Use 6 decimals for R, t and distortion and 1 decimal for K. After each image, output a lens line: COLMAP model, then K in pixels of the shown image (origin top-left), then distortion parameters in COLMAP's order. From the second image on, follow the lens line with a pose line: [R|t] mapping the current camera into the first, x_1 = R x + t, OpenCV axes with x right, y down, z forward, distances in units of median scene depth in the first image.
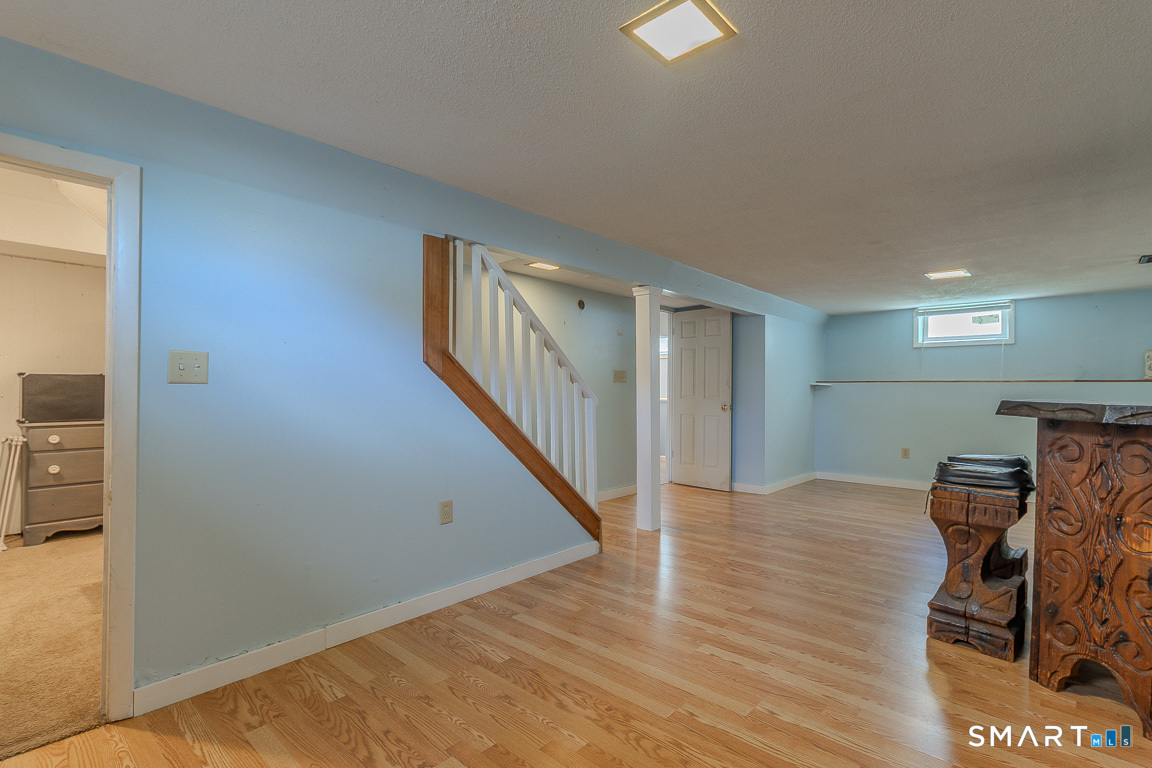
lens RADIAL K [[549.0, 0, 580.8], [0, 549.0, 386.4], [0, 0, 1]] dist [-0.000276, -0.000032]
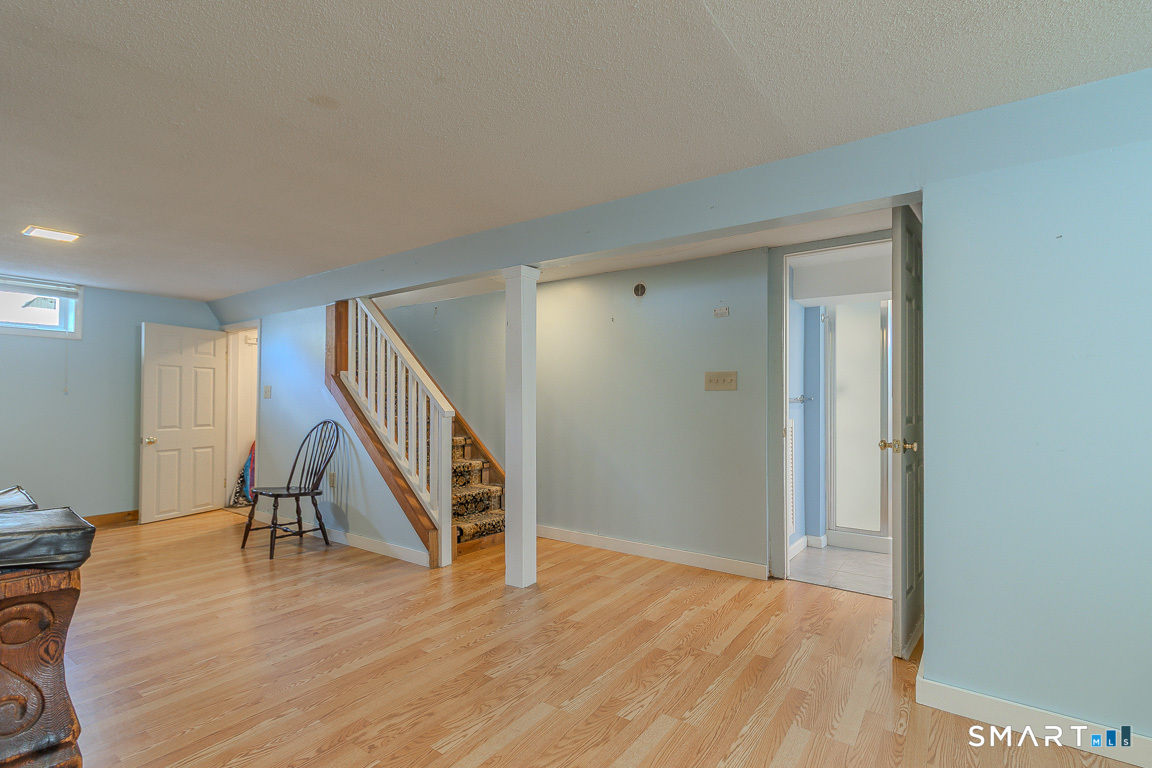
lens RADIAL K [[549.0, 0, 580.8], [0, 549.0, 386.4], [0, 0, 1]] dist [-0.000276, -0.000032]
pose [[0.098998, -0.022633, -0.994830, 1.157832], [0.004445, 0.999741, -0.022302, 0.001848], [0.995078, -0.002214, 0.099073, 1.296923]]
